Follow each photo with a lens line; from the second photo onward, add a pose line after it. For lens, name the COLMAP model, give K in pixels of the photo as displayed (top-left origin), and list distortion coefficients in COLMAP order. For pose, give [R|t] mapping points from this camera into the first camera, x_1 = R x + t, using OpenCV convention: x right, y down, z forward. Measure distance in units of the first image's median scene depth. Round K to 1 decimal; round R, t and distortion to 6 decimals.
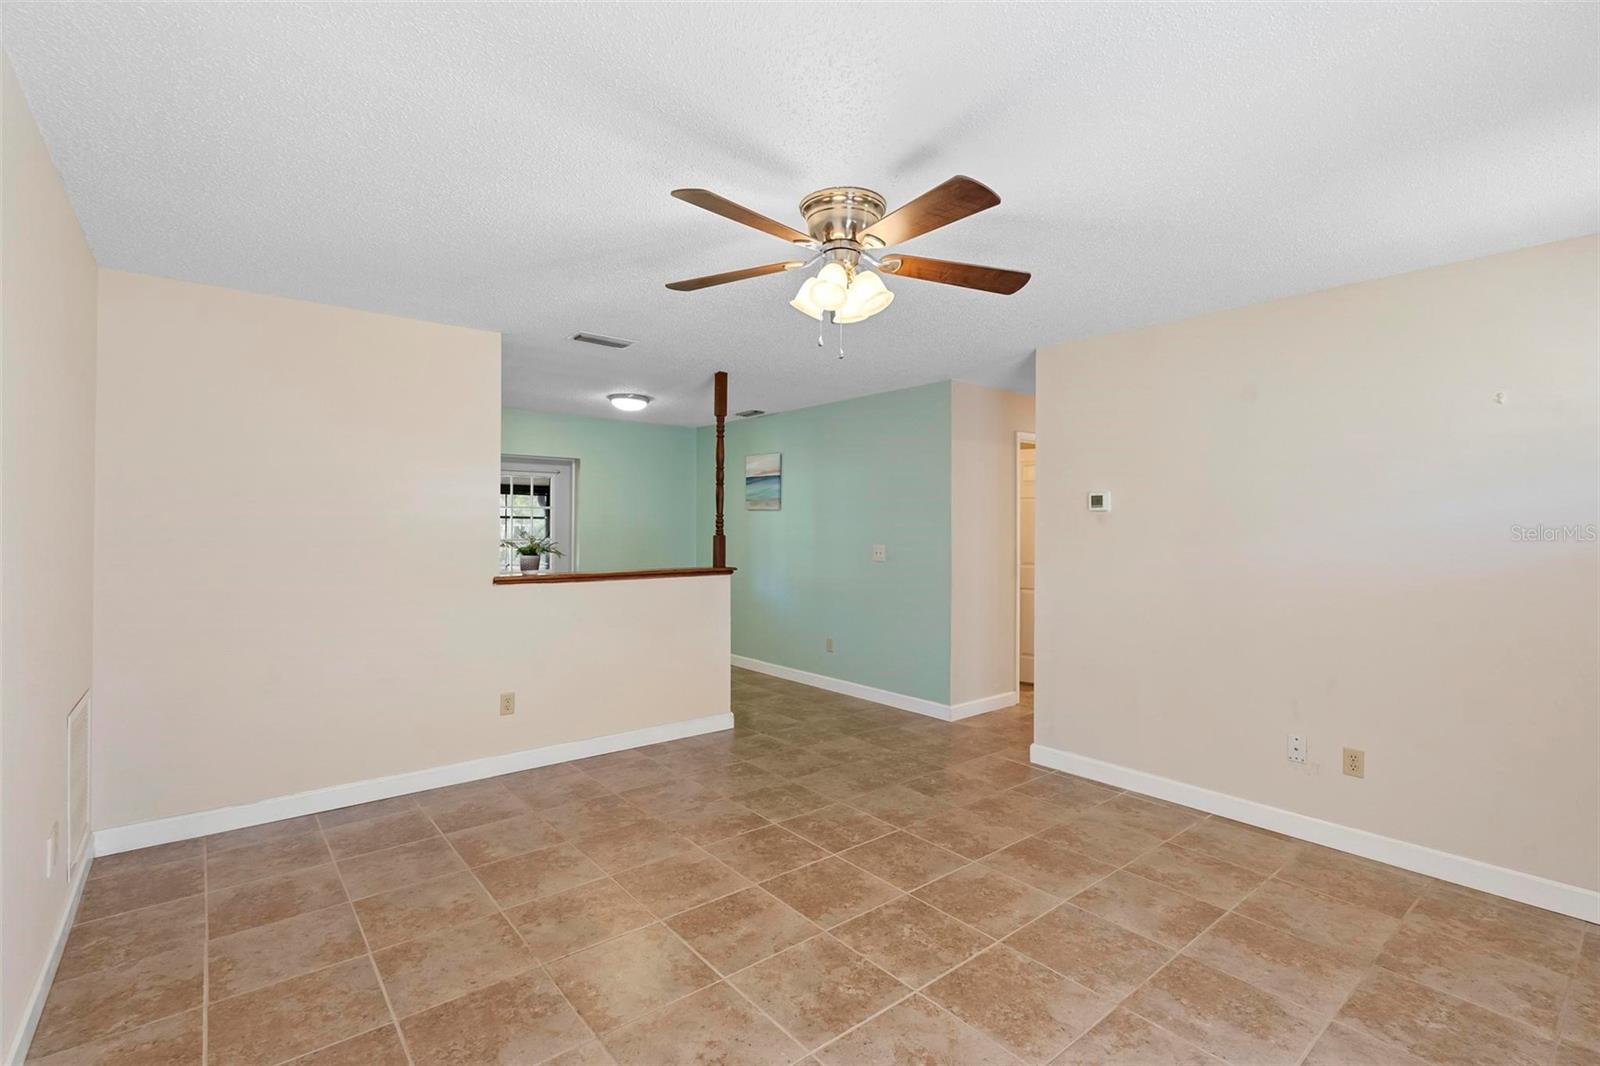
lens RADIAL K [[725.2, 0, 792.7], [0, 725.2, 512.8], [0, 0, 1]] dist [-0.005116, 0.001071]
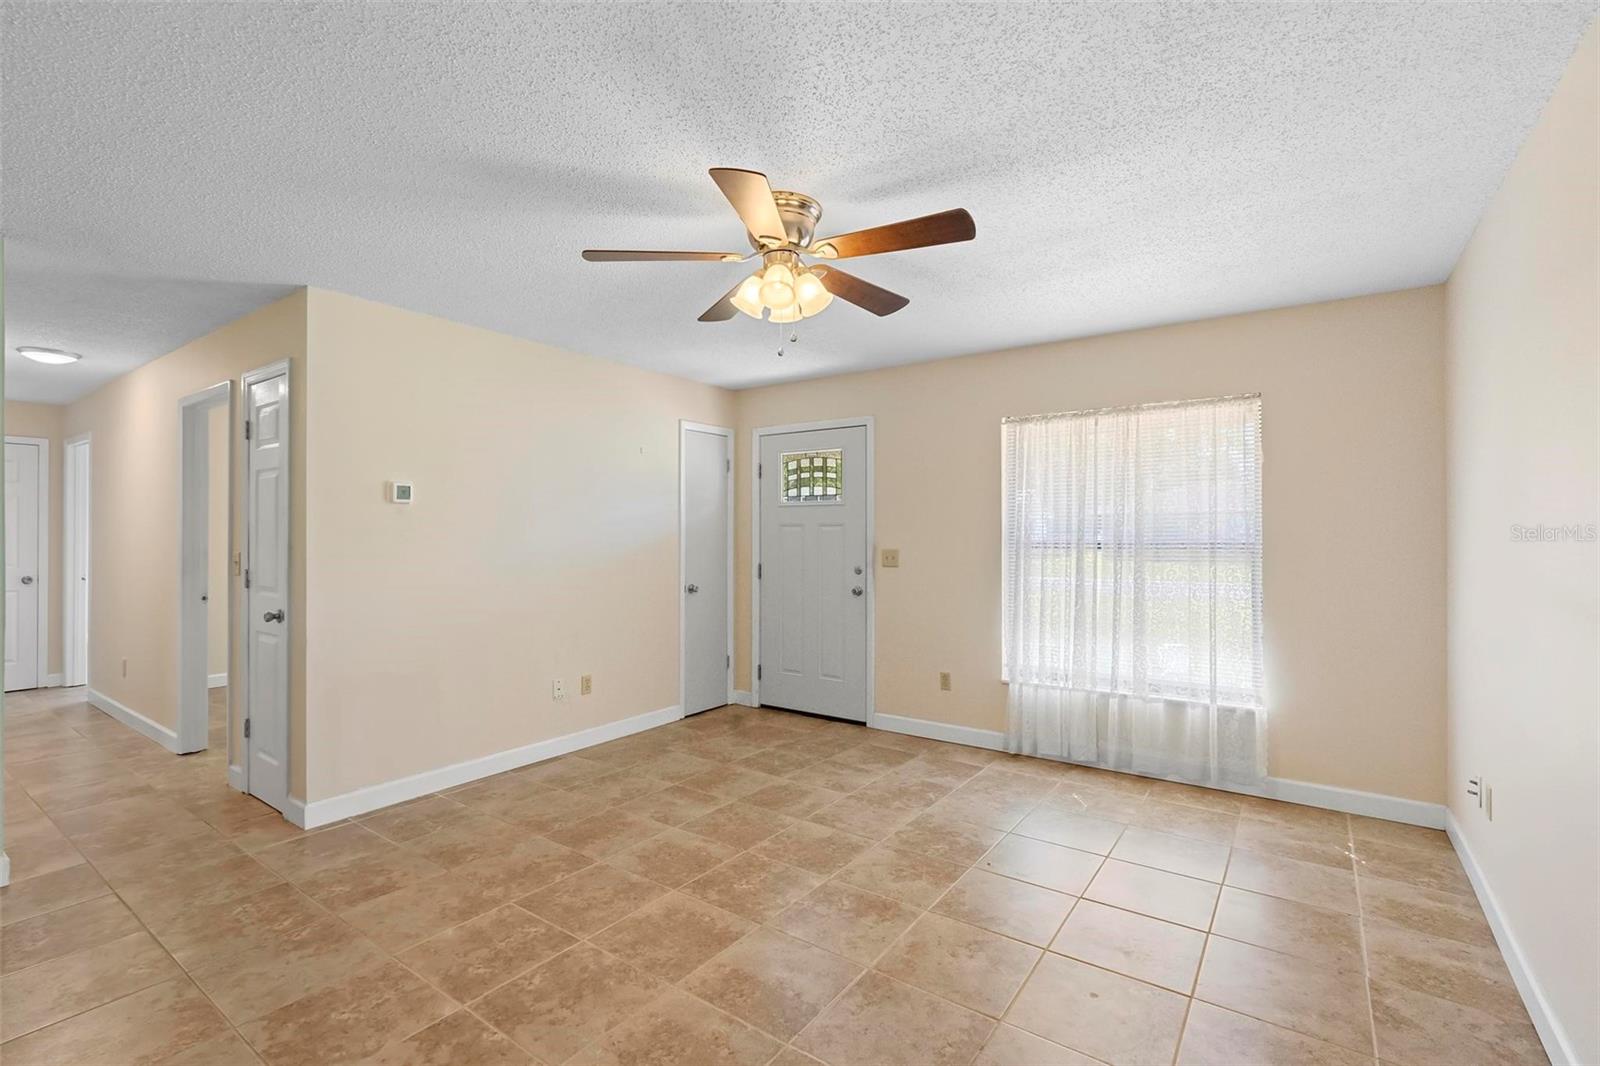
lens RADIAL K [[720.6, 0, 794.7], [0, 720.6, 532.8], [0, 0, 1]] dist [-0.005317, 0.000688]
pose [[-0.258588, -0.005577, 0.965971, -0.653548], [-0.020347, 0.999793, 0.000326, 0.026802], [-0.965773, -0.019570, -0.258648, 0.870891]]
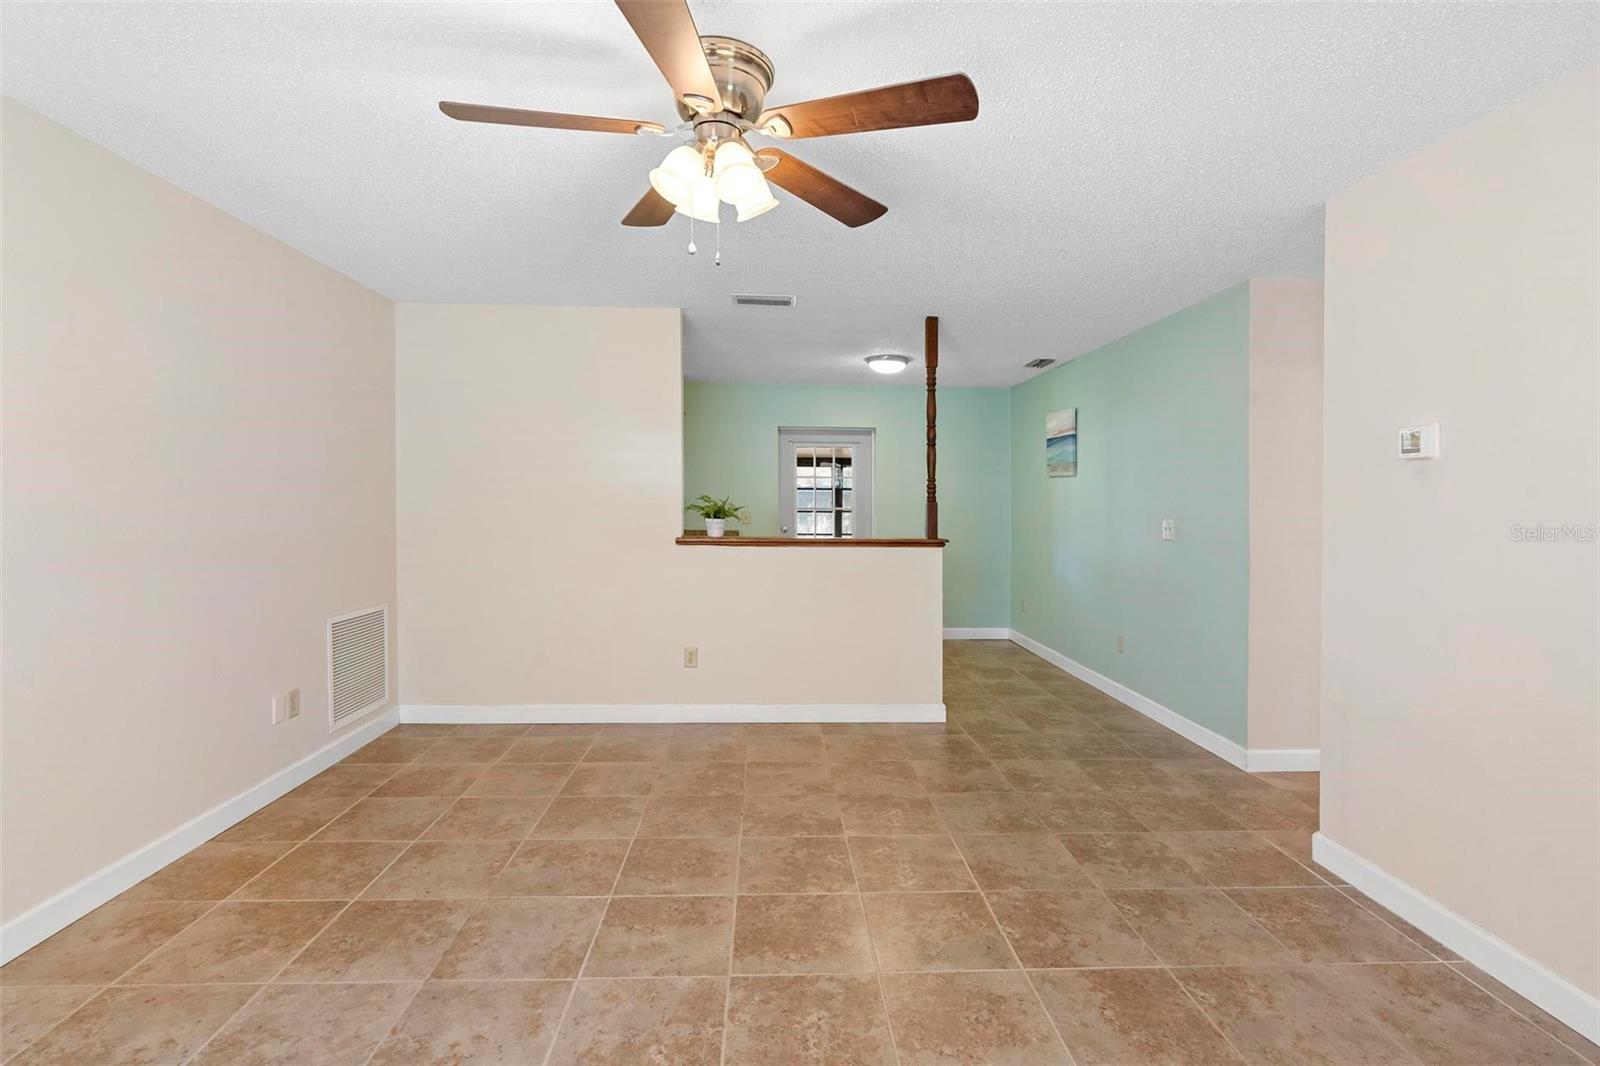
lens RADIAL K [[717.8, 0, 797.4], [0, 717.8, 499.6], [0, 0, 1]] dist [-0.003104, 0.001057]
pose [[0.804758, 0.002074, -0.593599, 0.415674], [0.005447, 0.999926, 0.010879, 0.024738], [0.593578, -0.011988, 0.804687, 0.287838]]
